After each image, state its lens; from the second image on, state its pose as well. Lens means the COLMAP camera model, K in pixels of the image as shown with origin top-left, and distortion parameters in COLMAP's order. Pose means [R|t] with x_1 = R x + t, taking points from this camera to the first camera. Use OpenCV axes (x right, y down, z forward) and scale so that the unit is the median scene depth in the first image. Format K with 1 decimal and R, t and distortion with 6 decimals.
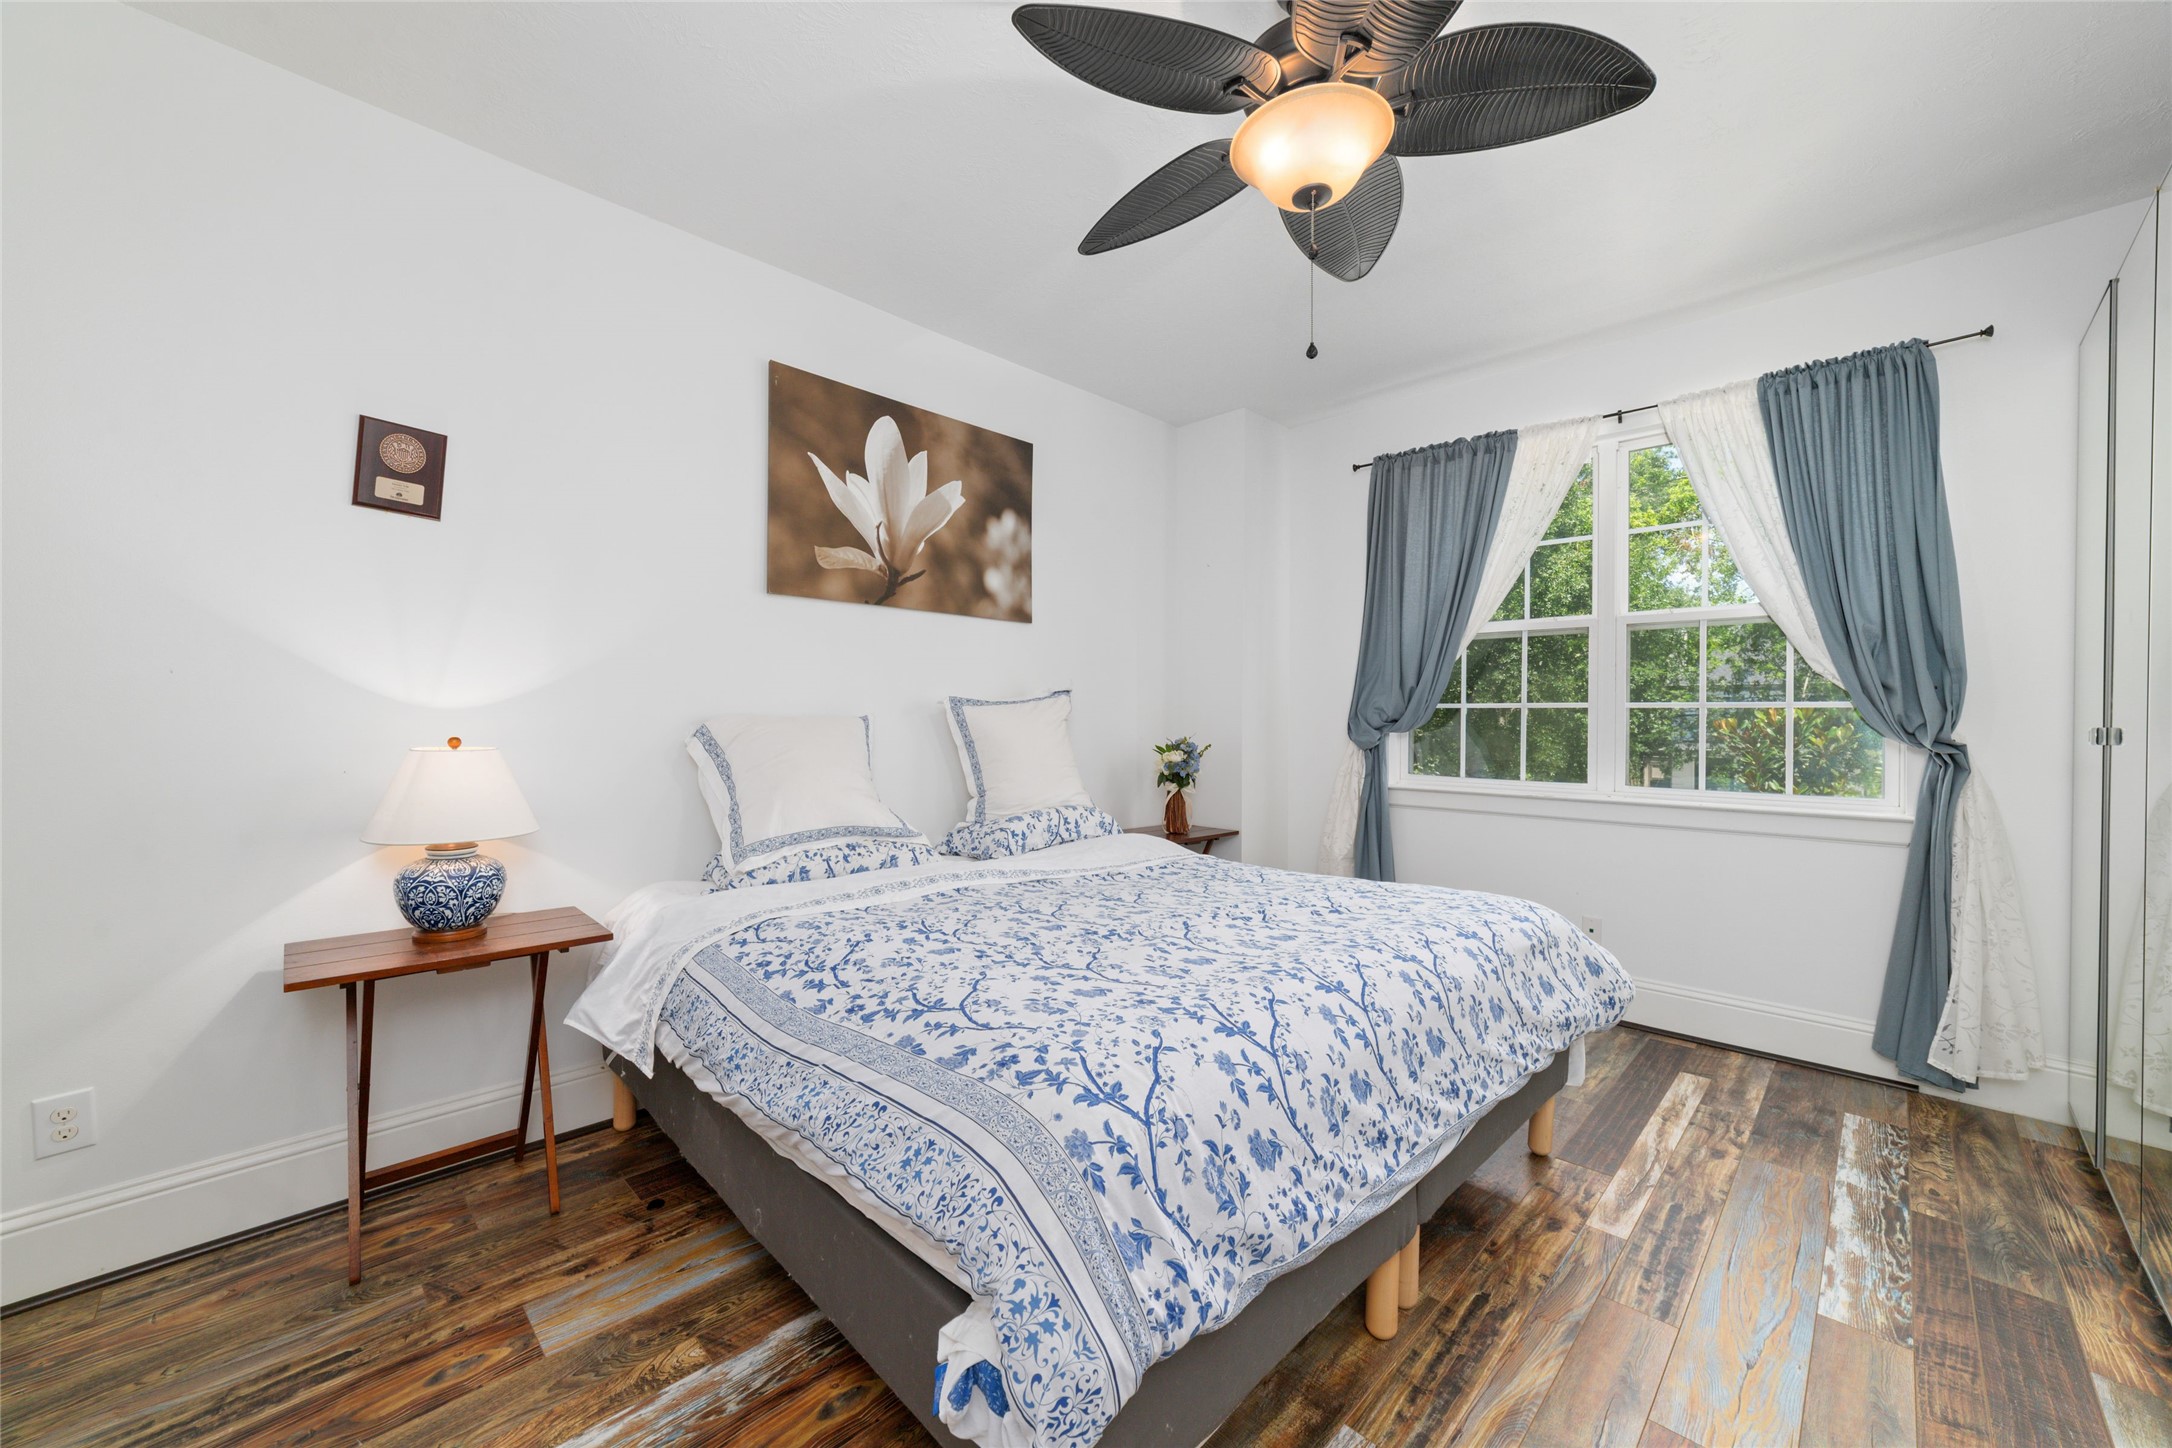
lens RADIAL K [[829.9, 0, 1091.6], [0, 829.9, 720.0], [0, 0, 1]] dist [-0.016452, 0.000290]
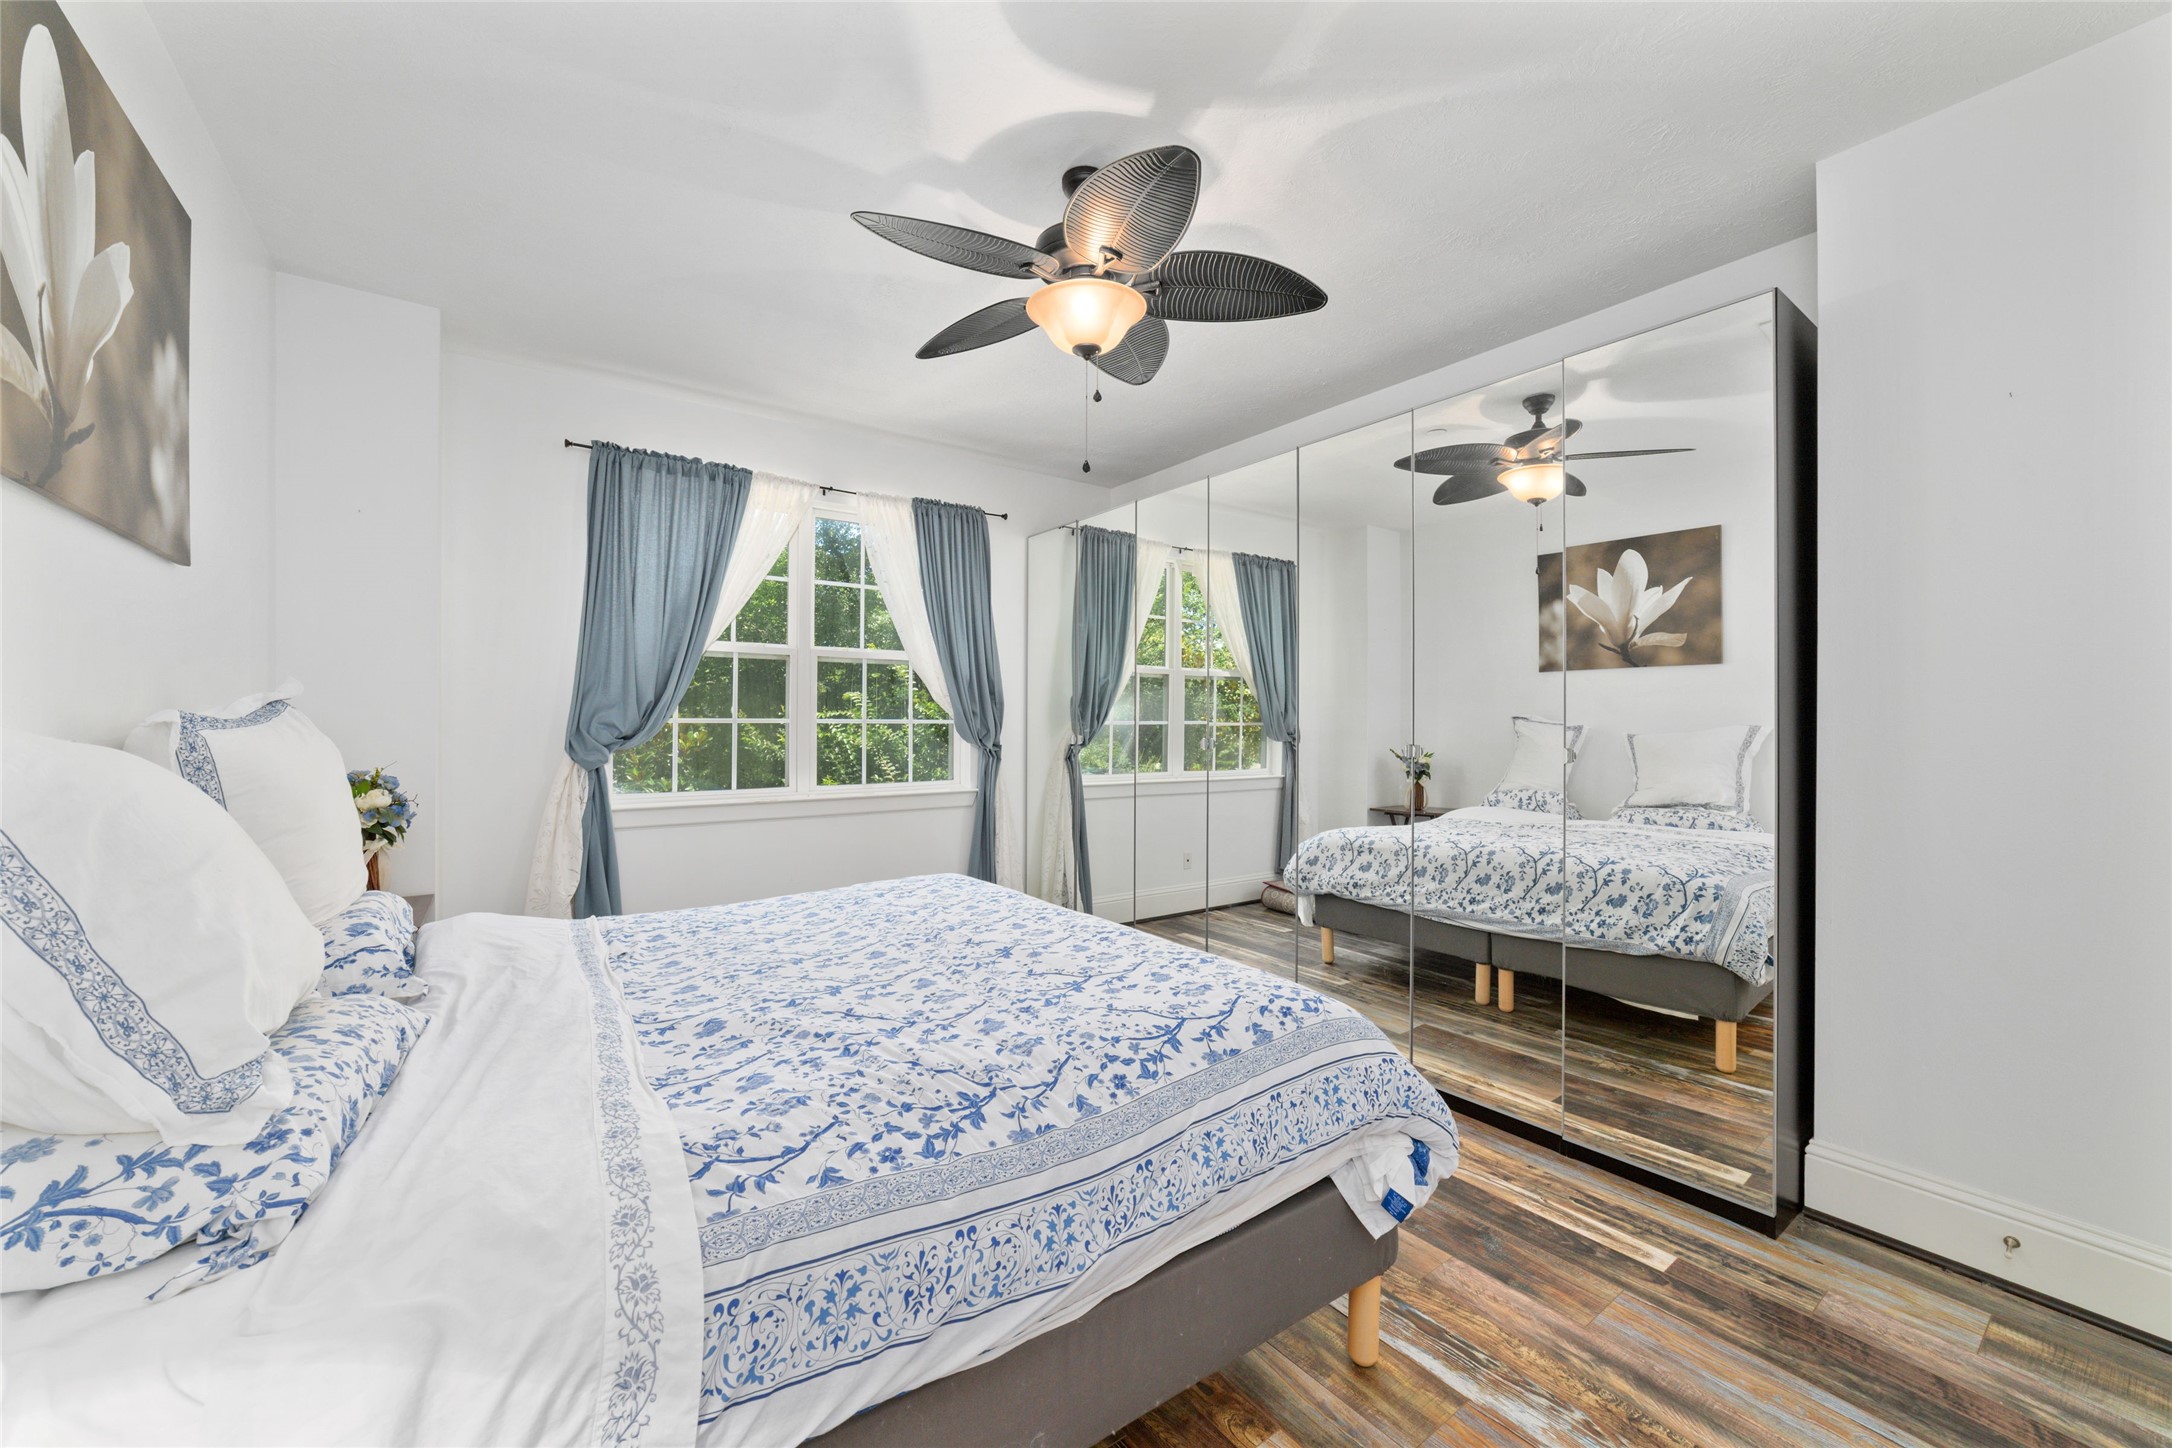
lens RADIAL K [[829.9, 0, 1091.6], [0, 829.9, 720.0], [0, 0, 1]] dist [-0.016452, 0.000290]
pose [[0.160353, -0.002042, 0.987058, -0.554020], [0.001908, 0.999997, 0.001759, -0.022581], [-0.987058, 0.001601, 0.160357, 0.413453]]
